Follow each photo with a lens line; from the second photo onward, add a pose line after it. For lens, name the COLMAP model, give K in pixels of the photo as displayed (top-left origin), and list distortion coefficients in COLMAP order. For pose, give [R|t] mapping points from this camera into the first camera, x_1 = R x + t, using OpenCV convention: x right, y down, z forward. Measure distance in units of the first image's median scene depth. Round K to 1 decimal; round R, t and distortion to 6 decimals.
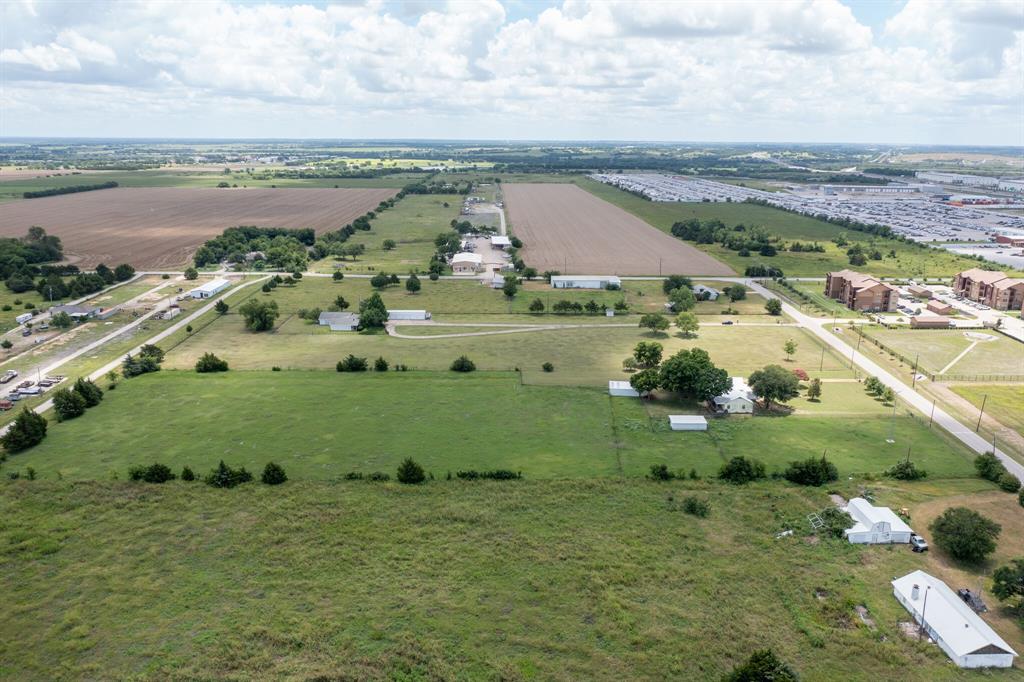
lens RADIAL K [[798.5, 0, 503.2], [0, 798.5, 303.3], [0, 0, 1]] dist [-0.021696, 0.008589]
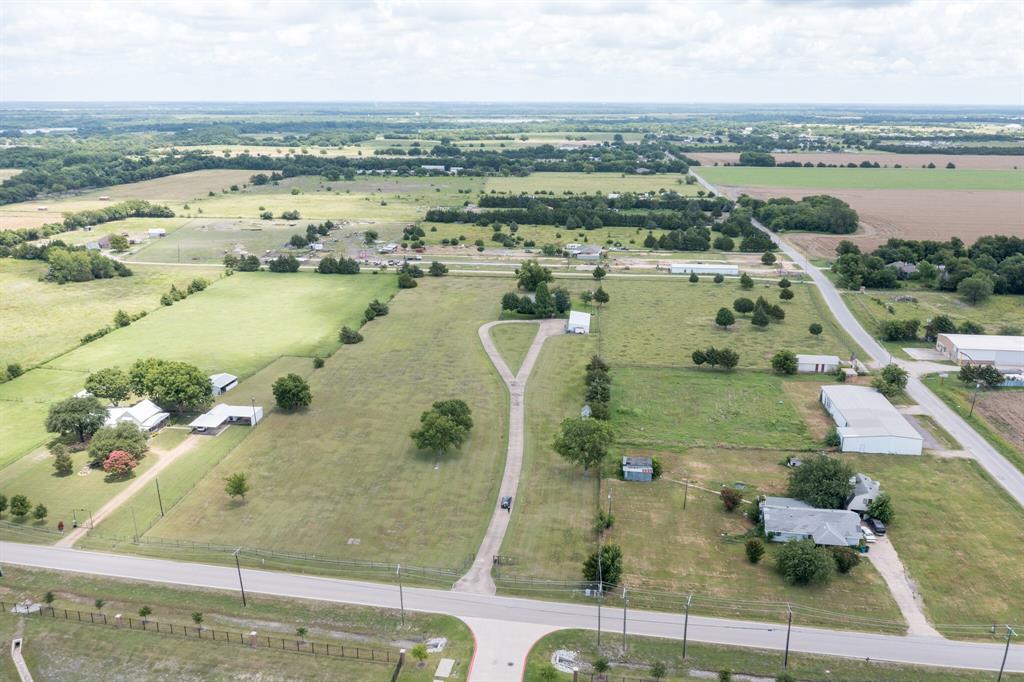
lens RADIAL K [[798.5, 0, 506.9], [0, 798.5, 342.4], [0, 0, 1]] dist [-0.021696, 0.008589]
pose [[-0.132030, 0.280181, -0.950824, 0.690018], [-0.205547, 0.930634, 0.302773, -0.204289], [0.969700, 0.235414, -0.065281, 0.977099]]
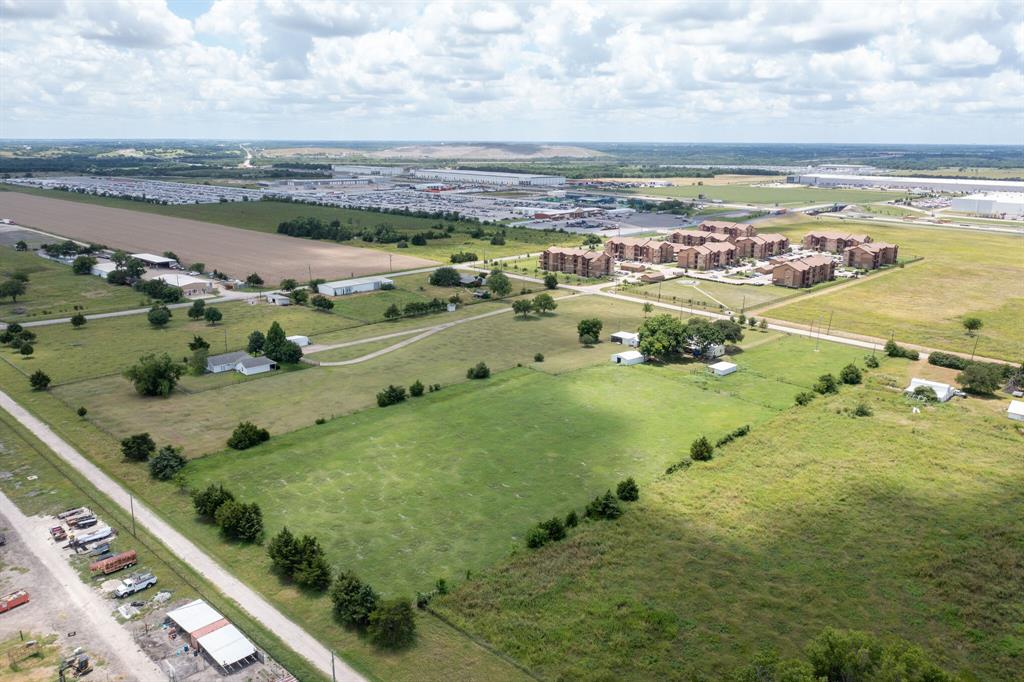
lens RADIAL K [[798.5, 0, 502.3], [0, 798.5, 334.6], [0, 0, 1]] dist [-0.021696, 0.008589]
pose [[0.709577, -0.170398, 0.683714, -0.537922], [0.141282, 0.985020, 0.098865, -0.047190], [-0.690319, 0.026444, 0.723022, 0.207672]]
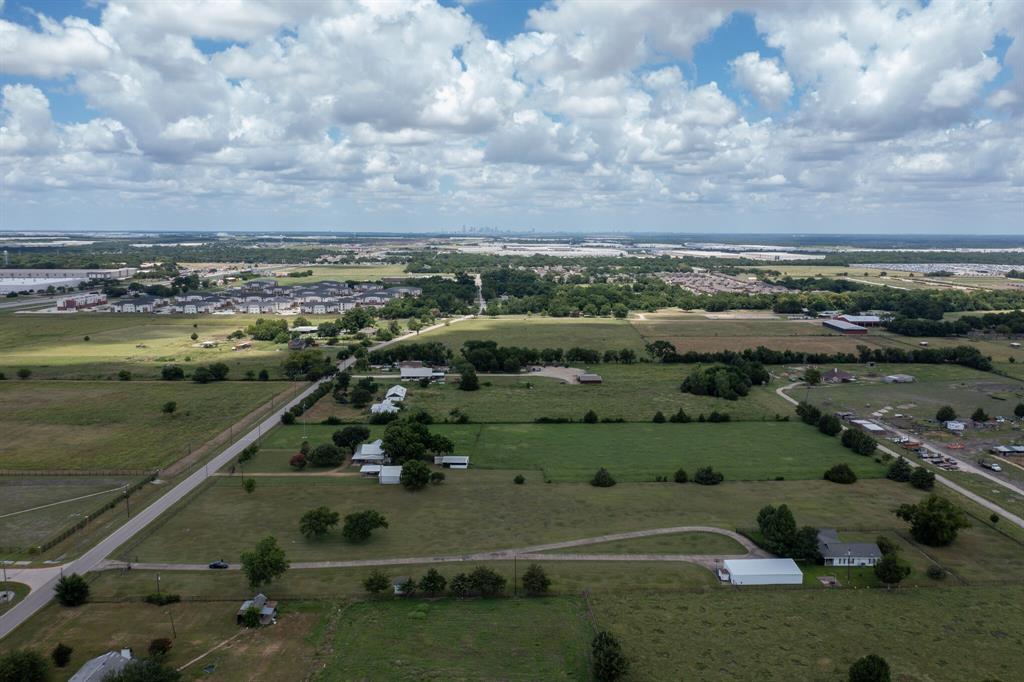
lens RADIAL K [[798.5, 0, 514.8], [0, 798.5, 340.7], [0, 0, 1]] dist [-0.021696, 0.008589]
pose [[-0.999353, -0.008310, -0.034991, 0.076668], [-0.019524, 0.942446, 0.333788, -0.329954], [0.030203, 0.334255, -0.941999, 1.468507]]
